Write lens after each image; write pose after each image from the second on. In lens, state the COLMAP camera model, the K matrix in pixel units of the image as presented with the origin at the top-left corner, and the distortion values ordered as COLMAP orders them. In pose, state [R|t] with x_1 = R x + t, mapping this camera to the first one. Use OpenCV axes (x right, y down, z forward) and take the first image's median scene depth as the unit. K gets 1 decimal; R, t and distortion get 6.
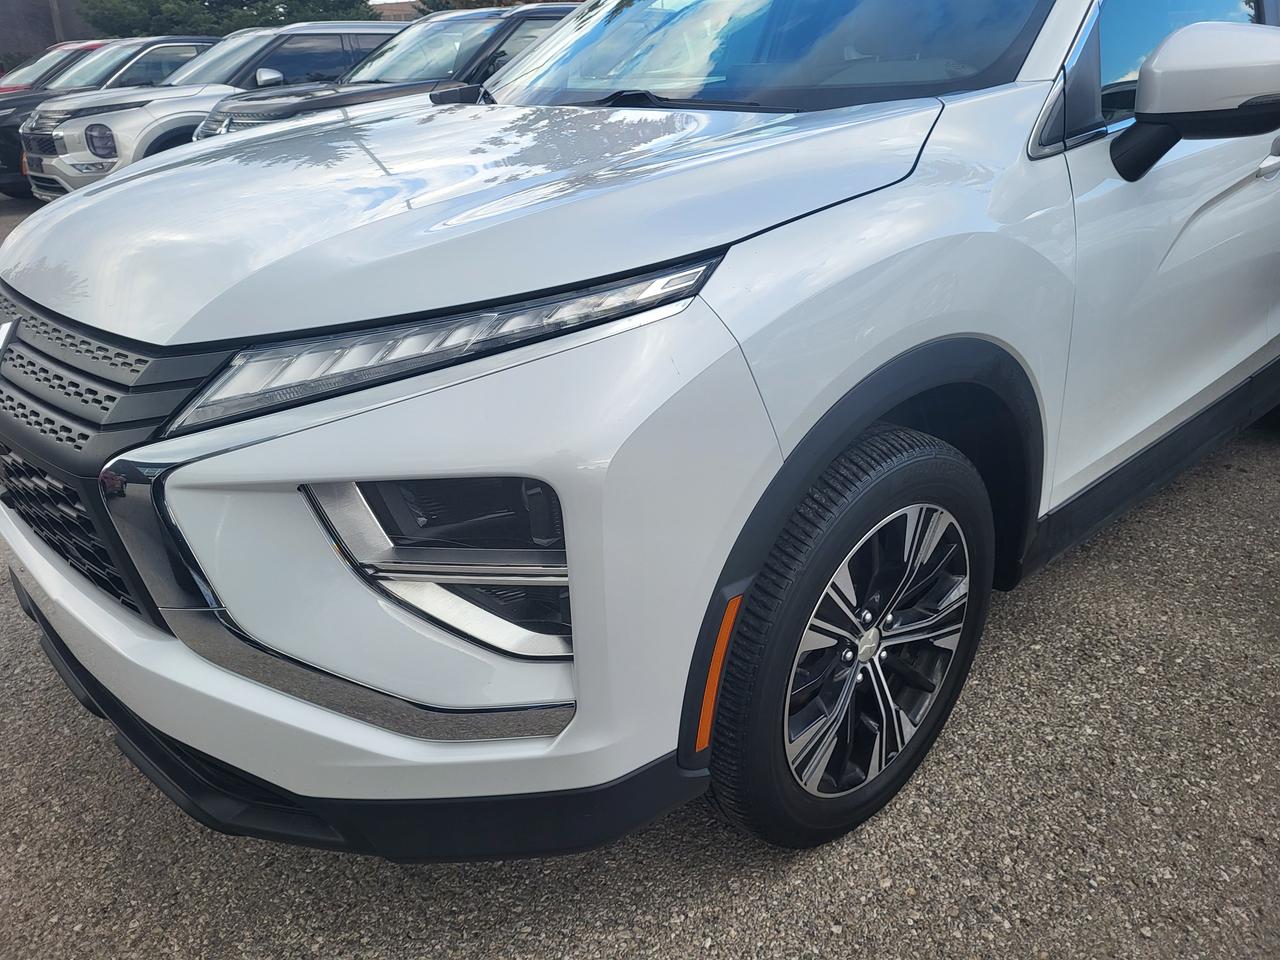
lens RADIAL K [[986.5, 0, 640.7], [0, 986.5, 468.7], [0, 0, 1]] dist [0.039358, -0.038462]
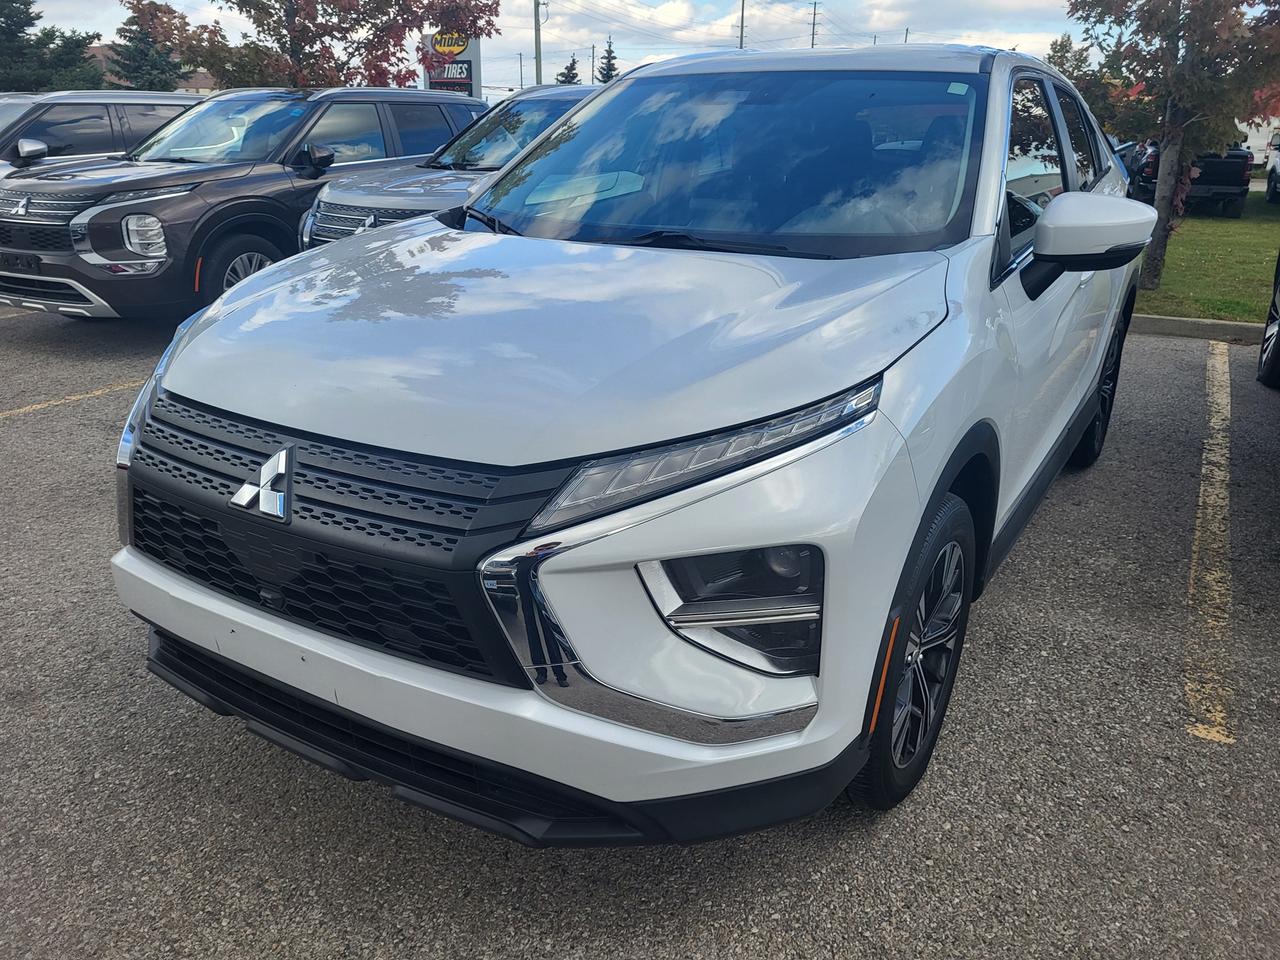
lens RADIAL K [[986.5, 0, 630.7], [0, 986.5, 473.4], [0, 0, 1]] dist [0.039358, -0.038462]
pose [[0.964519, -0.062130, 0.256597, -0.483779], [0.074659, 0.996432, -0.039368, -0.037818], [-0.253236, 0.057129, 0.965716, -0.217857]]
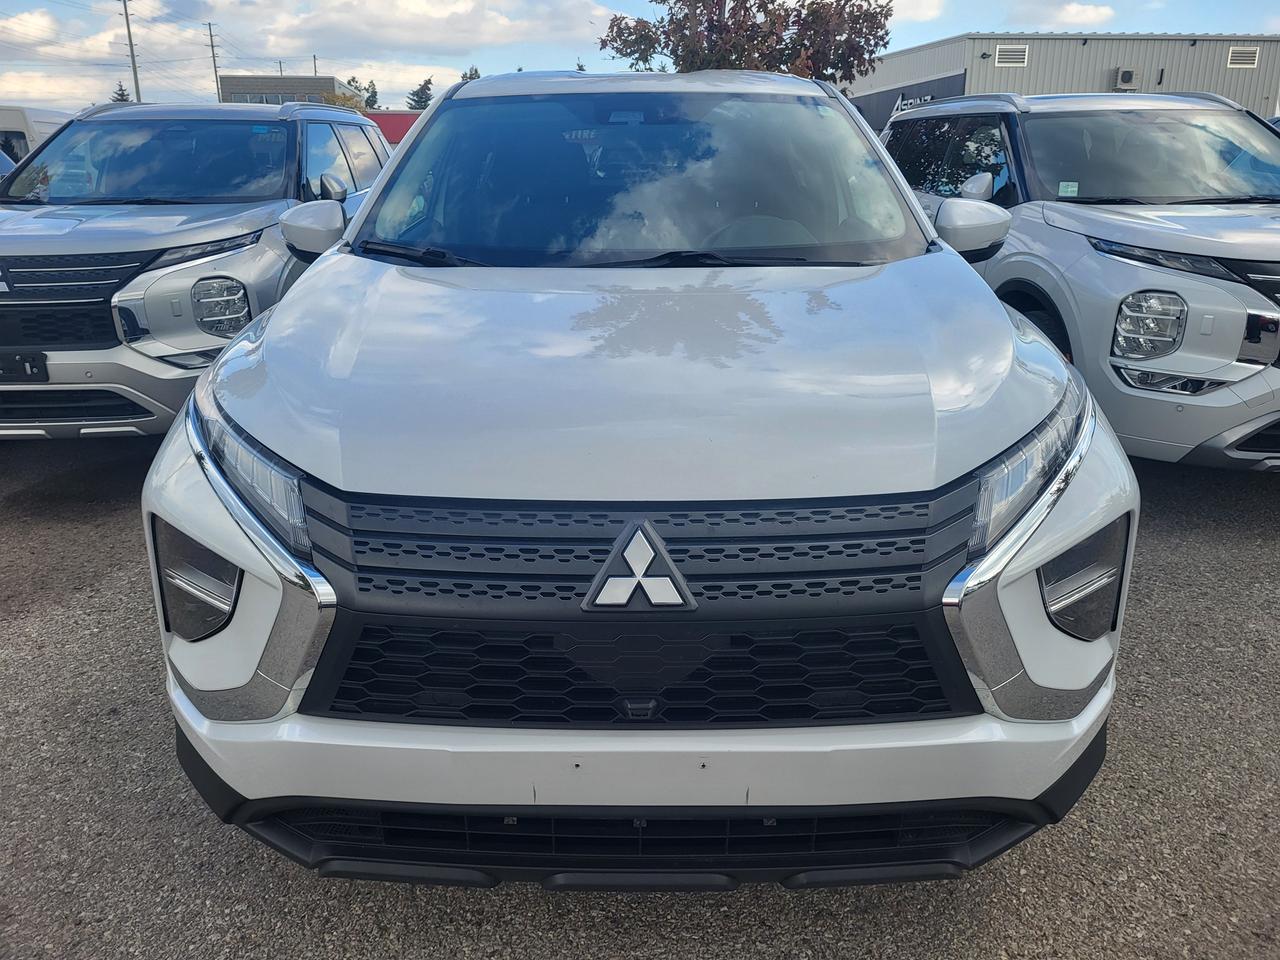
lens RADIAL K [[986.5, 0, 640.8], [0, 986.5, 458.9], [0, 0, 1]] dist [0.039358, -0.038462]
pose [[0.678697, -0.198916, 0.706967, -1.181130], [0.264909, 0.964124, 0.016955, -0.206906], [-0.684977, 0.175775, 0.707043, 0.262038]]
